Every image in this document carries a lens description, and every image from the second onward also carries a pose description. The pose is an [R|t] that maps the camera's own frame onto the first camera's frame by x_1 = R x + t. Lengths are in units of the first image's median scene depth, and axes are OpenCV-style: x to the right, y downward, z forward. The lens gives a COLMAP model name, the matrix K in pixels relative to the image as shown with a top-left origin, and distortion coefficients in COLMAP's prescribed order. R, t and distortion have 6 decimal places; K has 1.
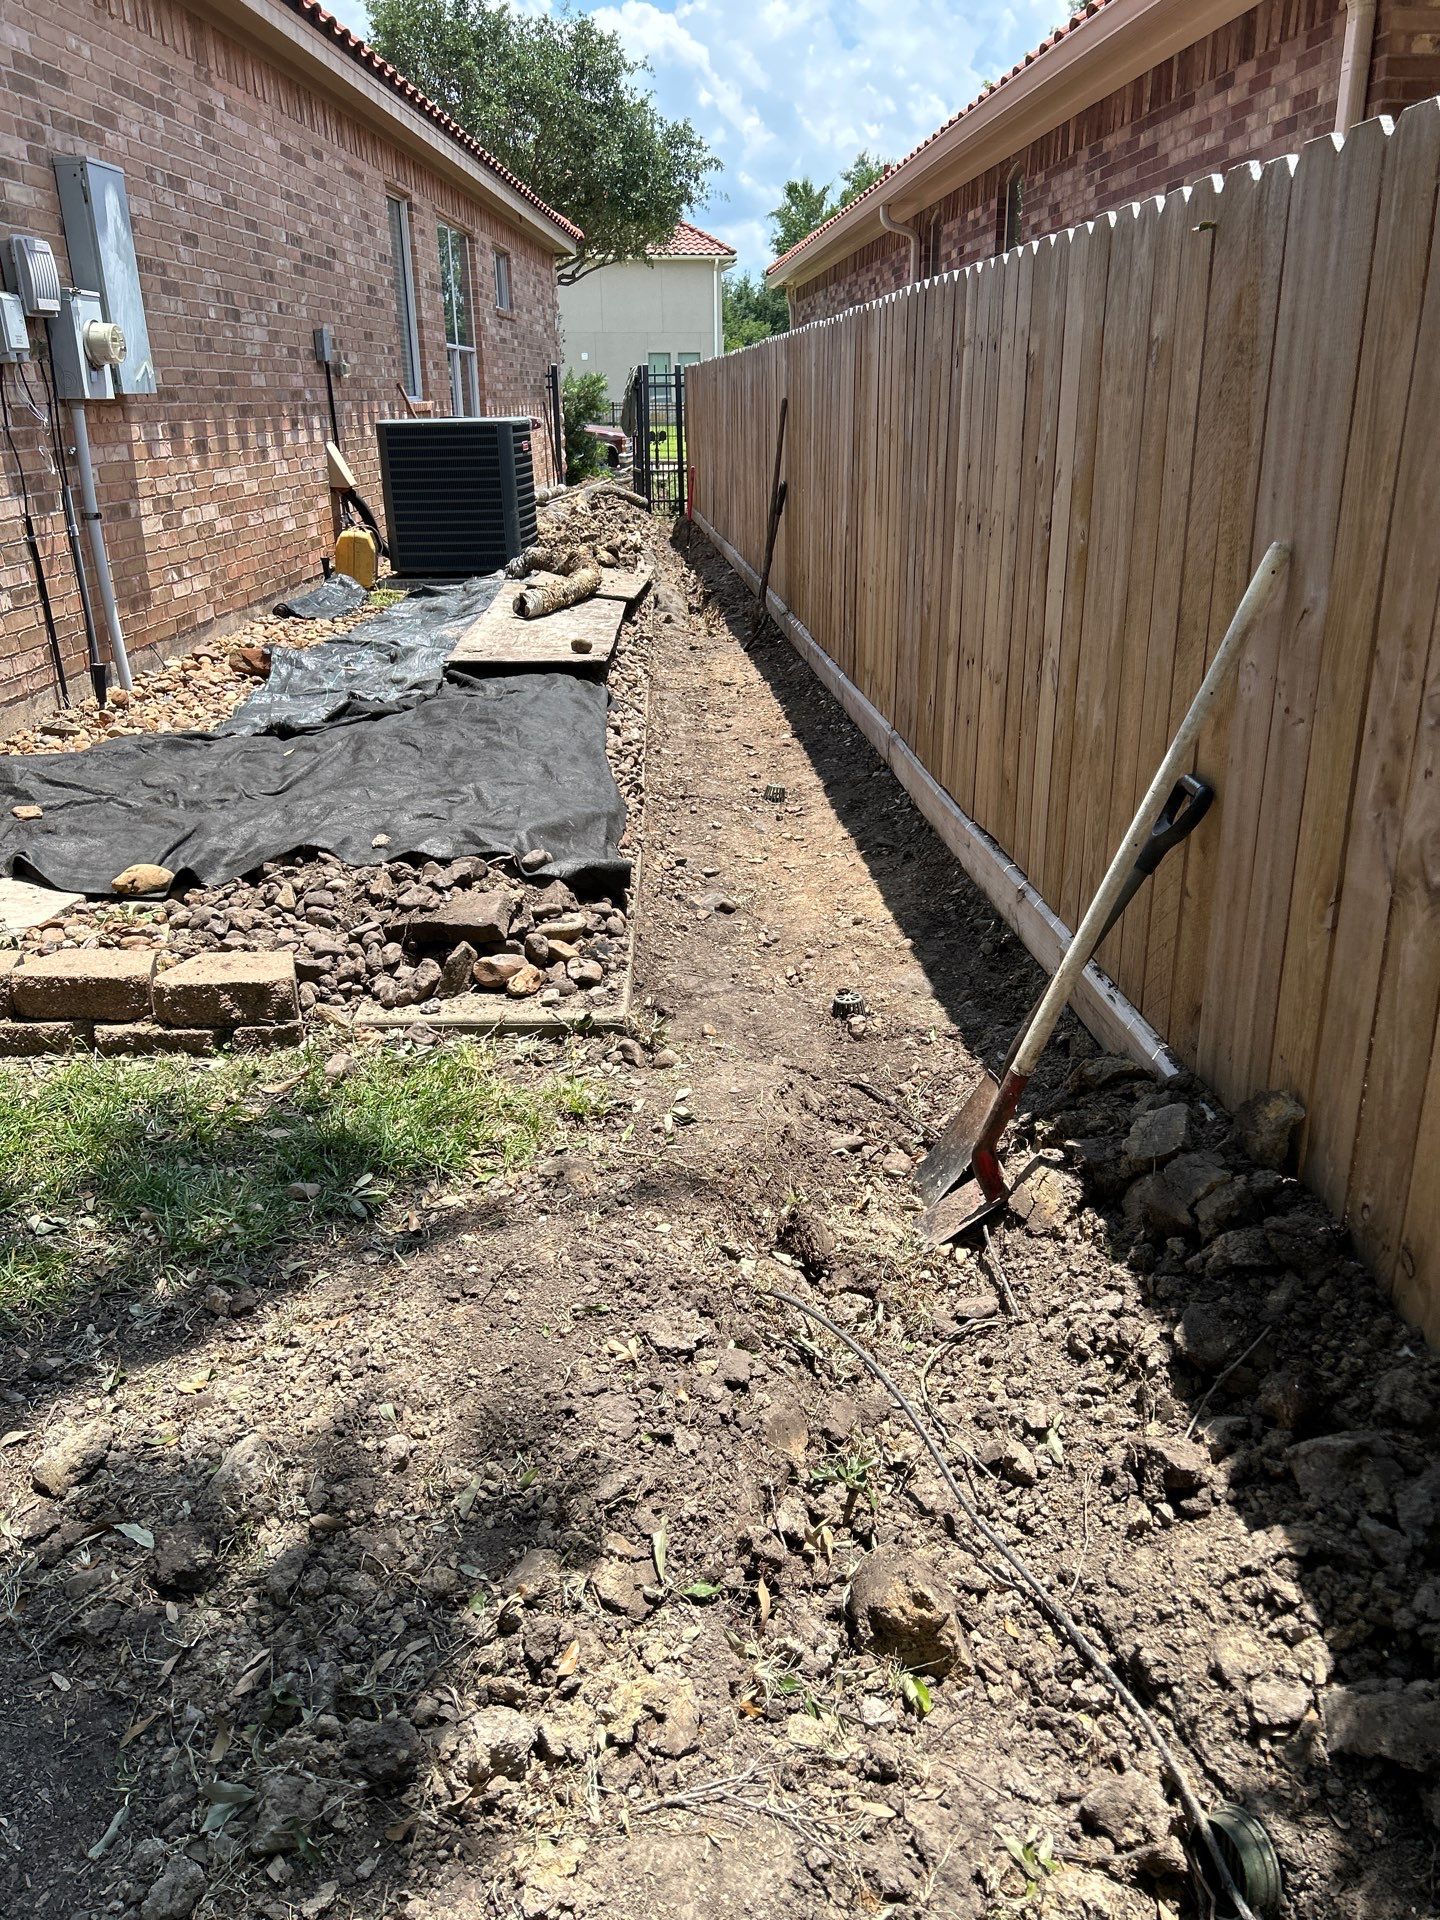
lens RADIAL K [[1423.9, 0, 750.5], [0, 1423.9, 974.8], [0, 0, 1]] dist [0.054063, -0.067989]
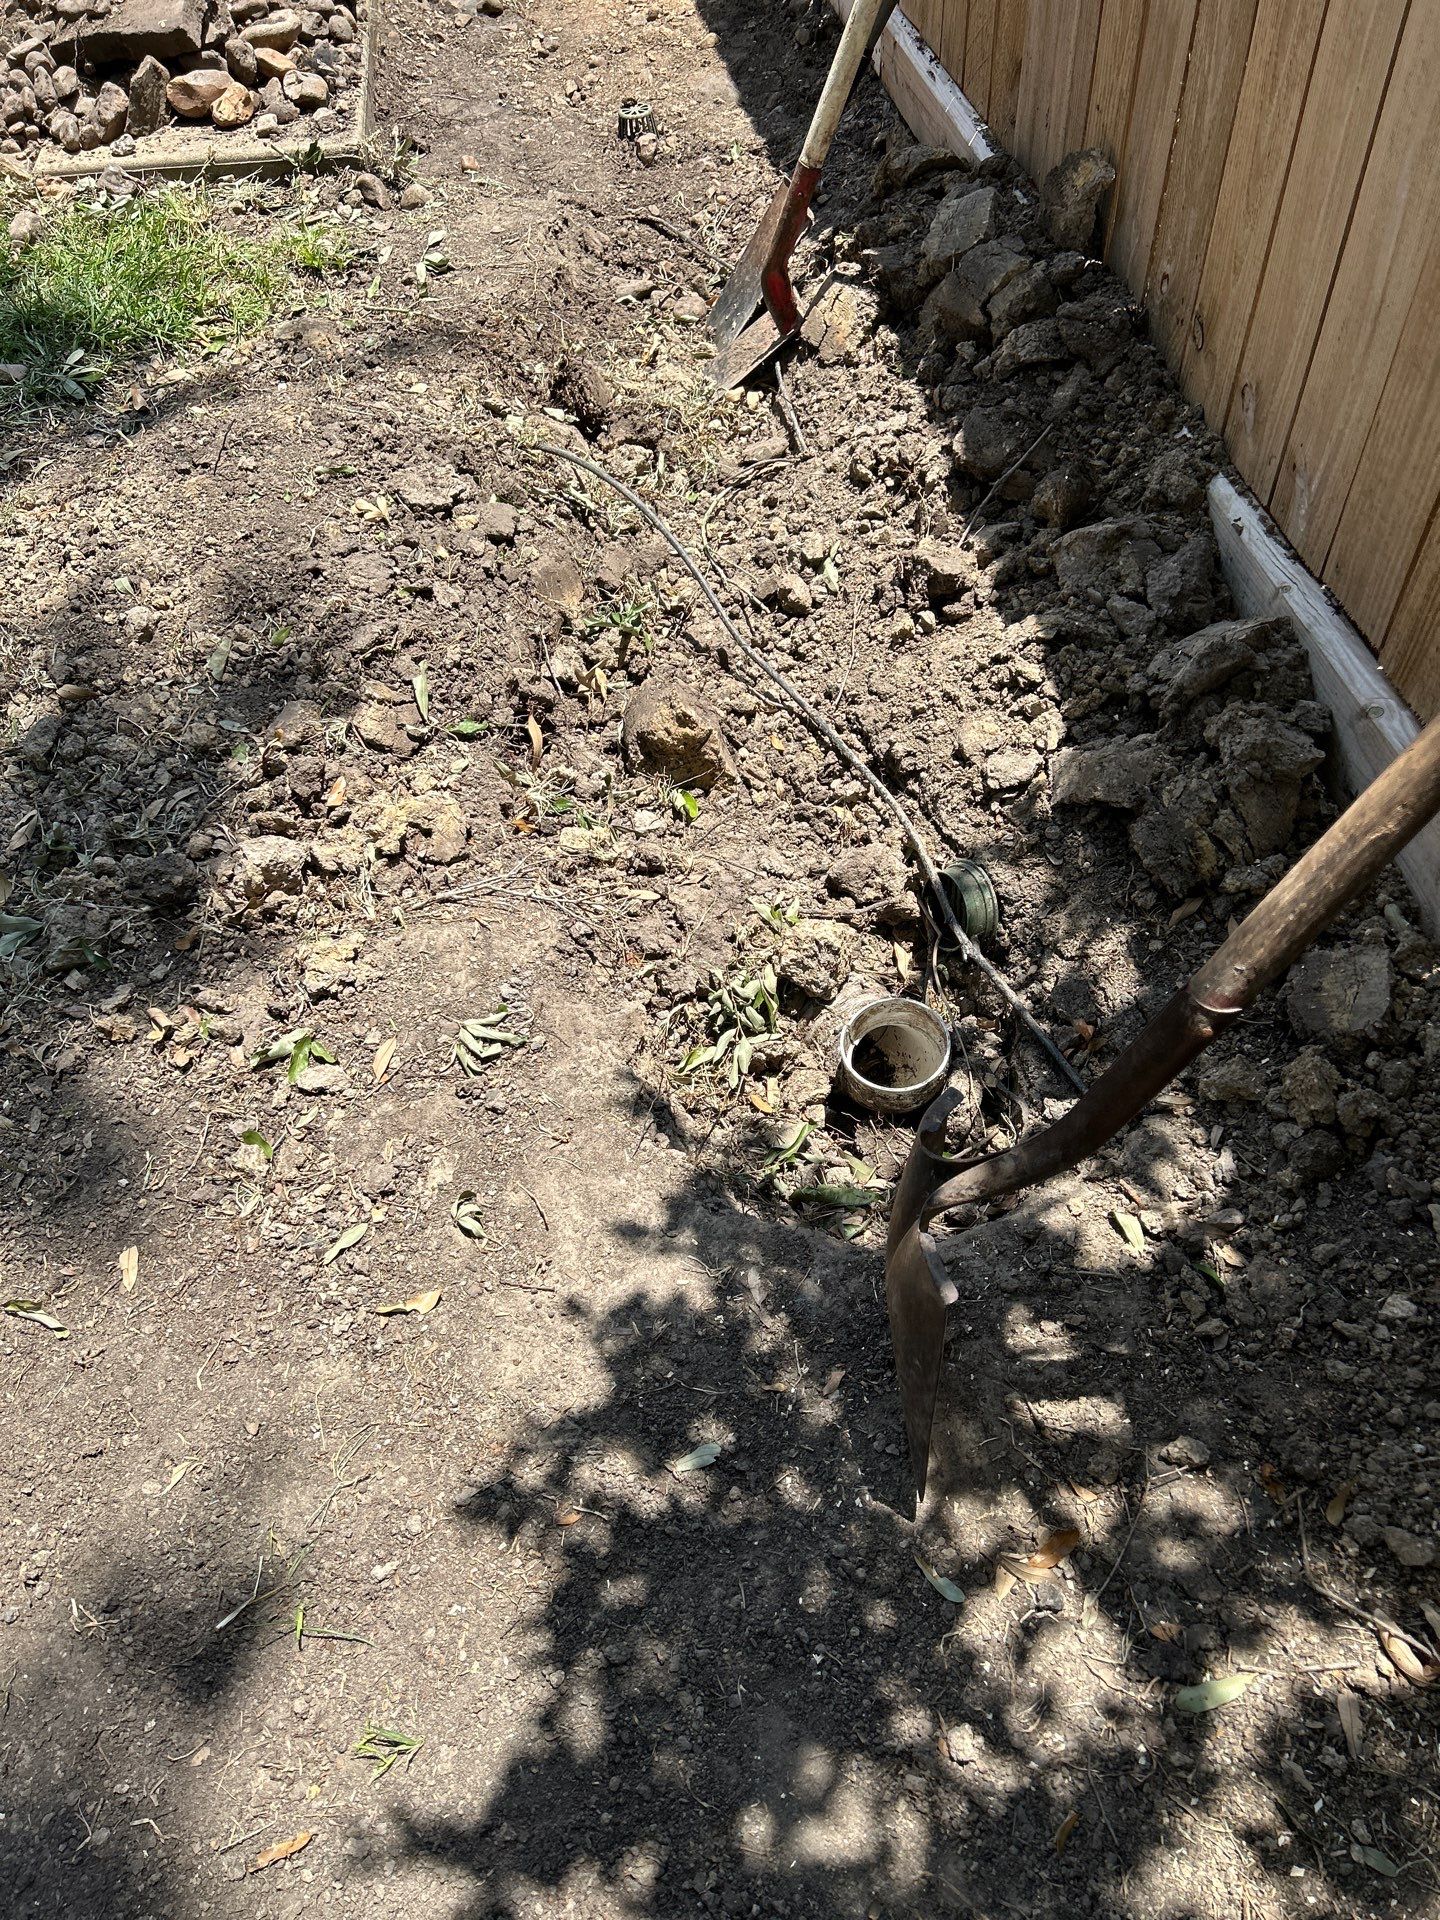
lens RADIAL K [[1423.9, 0, 726.6], [0, 1423.9, 971.6], [0, 0, 1]] dist [0.054063, -0.067989]
pose [[0.995734, -0.085715, 0.034171, 0.063555], [0.058685, 0.874021, 0.482330, 0.067540], [-0.071209, -0.478267, 0.875323, 0.015407]]
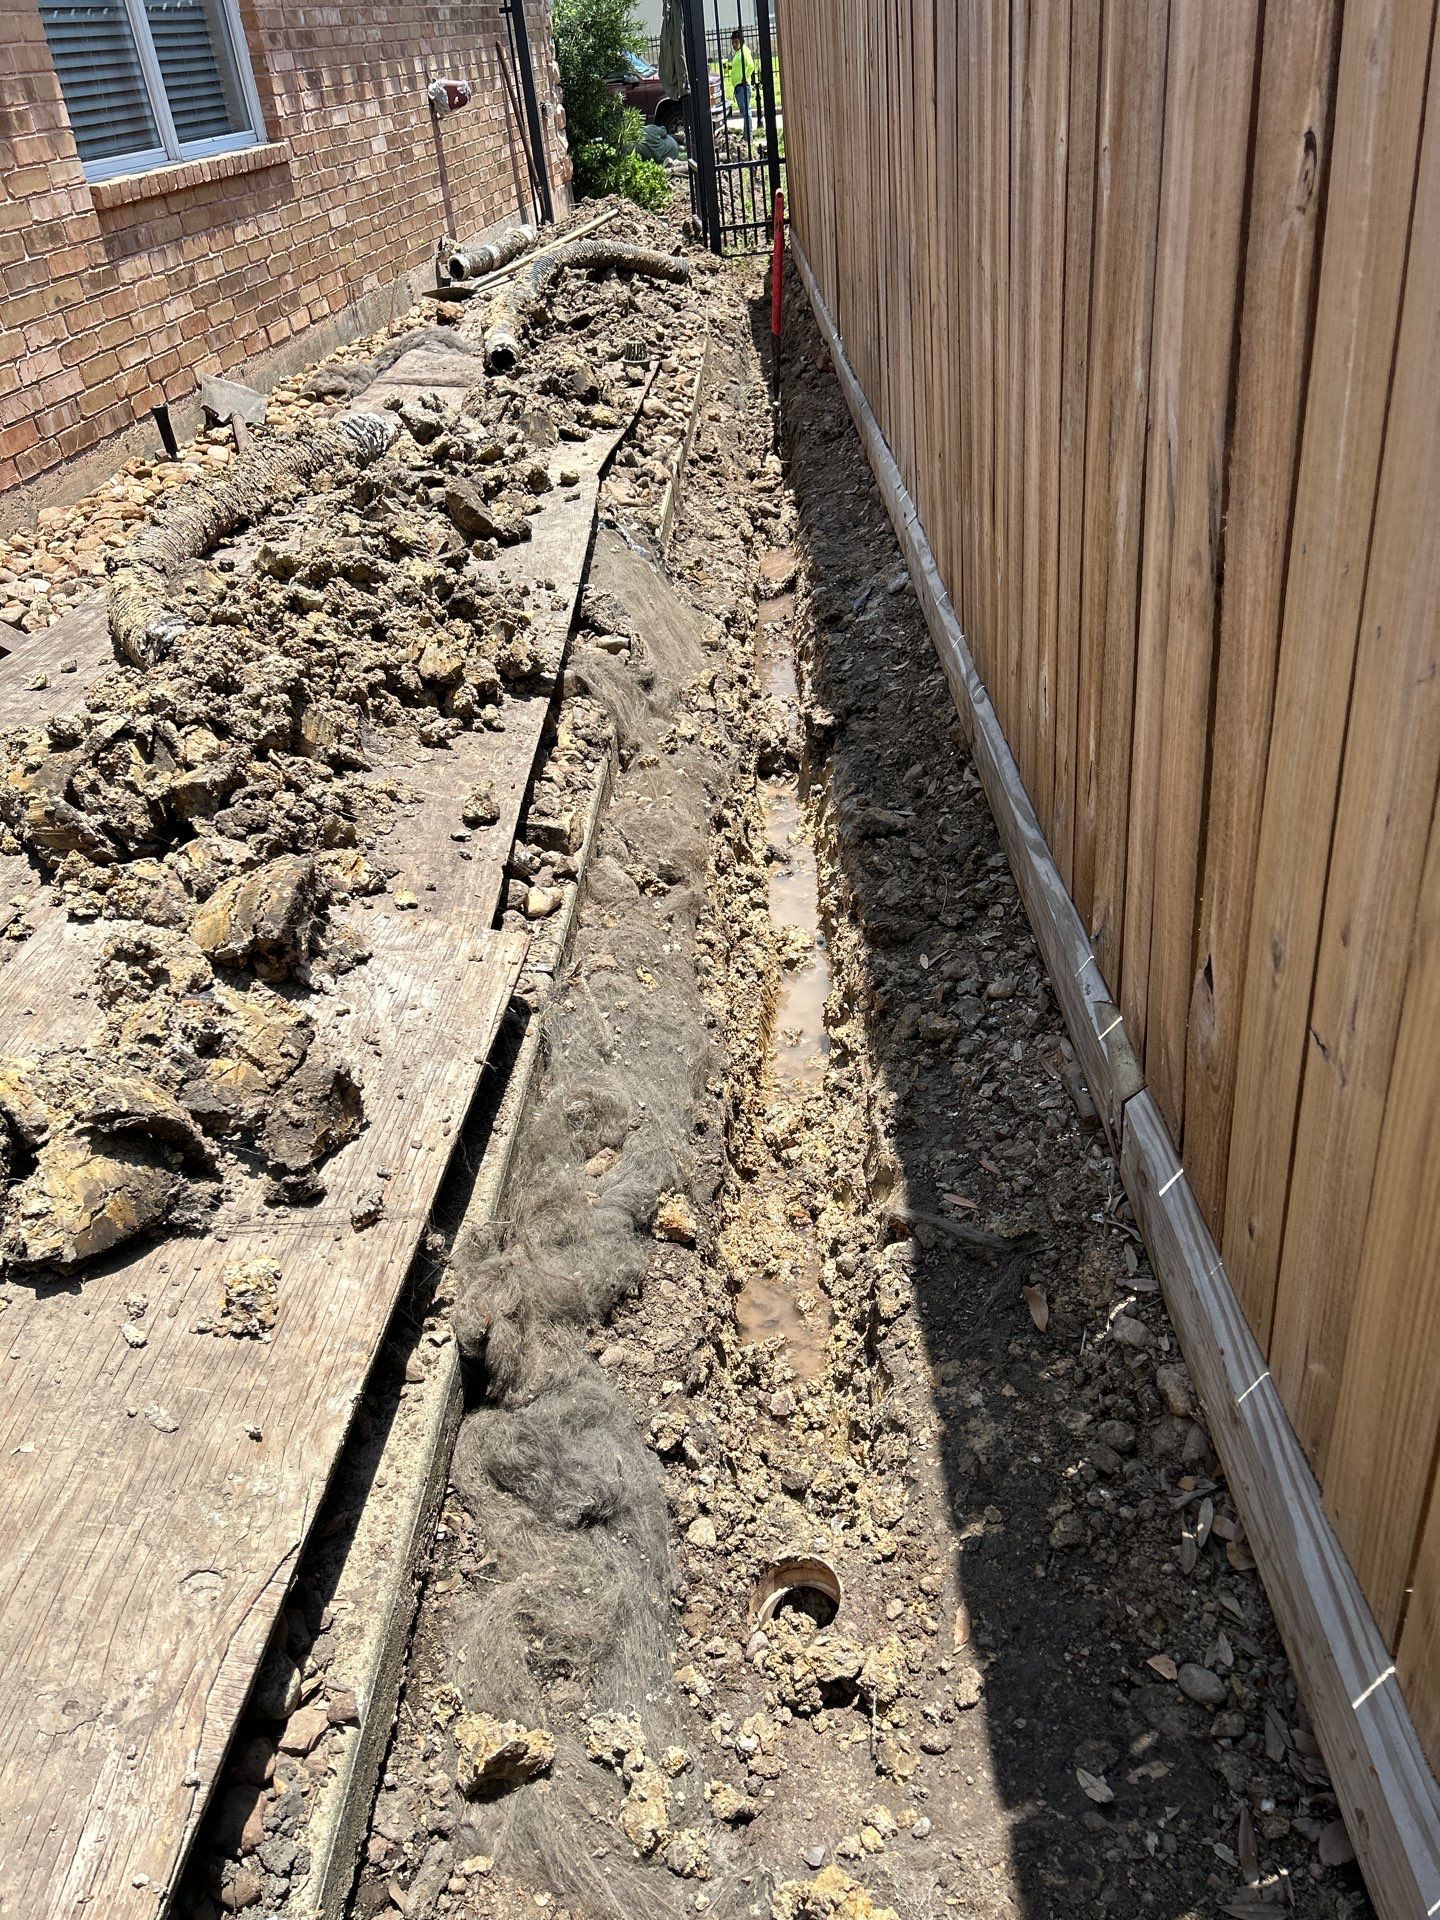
lens RADIAL K [[1423.9, 0, 716.6], [0, 1423.9, 953.5], [0, 0, 1]] dist [0.054063, -0.067989]
pose [[0.991340, -0.025112, -0.128899, -0.065370], [0.049494, 0.980611, 0.189611, -1.186767], [0.121638, -0.194349, 0.973362, 3.043966]]
